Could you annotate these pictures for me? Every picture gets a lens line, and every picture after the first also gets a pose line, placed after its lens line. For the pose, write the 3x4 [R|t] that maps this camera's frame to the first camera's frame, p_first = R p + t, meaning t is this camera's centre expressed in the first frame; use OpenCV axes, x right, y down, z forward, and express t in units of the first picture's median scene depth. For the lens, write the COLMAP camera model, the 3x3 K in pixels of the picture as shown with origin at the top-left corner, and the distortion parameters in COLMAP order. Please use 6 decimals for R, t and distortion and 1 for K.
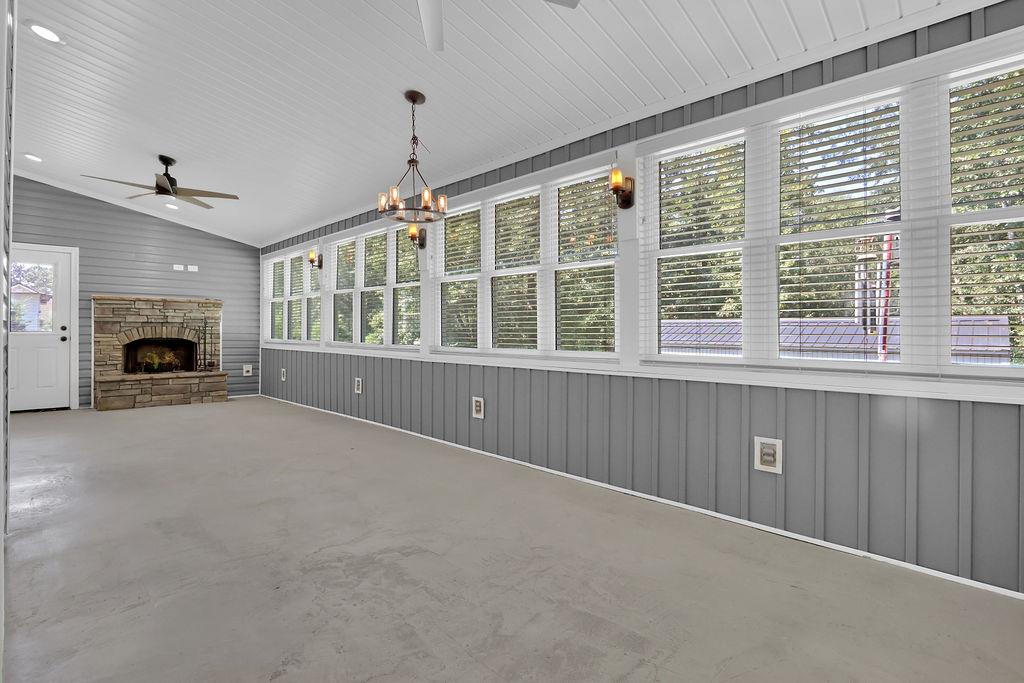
lens RADIAL K [[481.3, 0, 509.0], [0, 481.3, 331.4], [0, 0, 1]] dist [-0.021028, 0.000038]
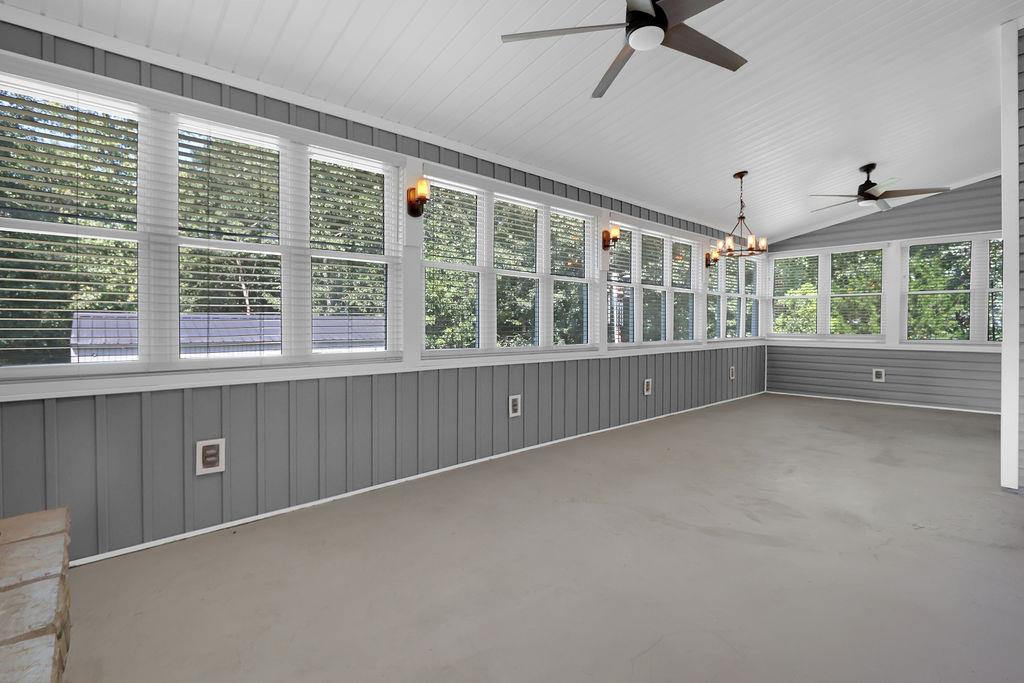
lens RADIAL K [[481.3, 0, 509.0], [0, 481.3, 331.4], [0, 0, 1]] dist [-0.021028, 0.000038]
pose [[0.014911, -0.013166, 0.999802, -0.410945], [0.001361, 0.999913, 0.013148, -0.004318], [-0.999888, 0.001164, 0.014928, 0.387966]]
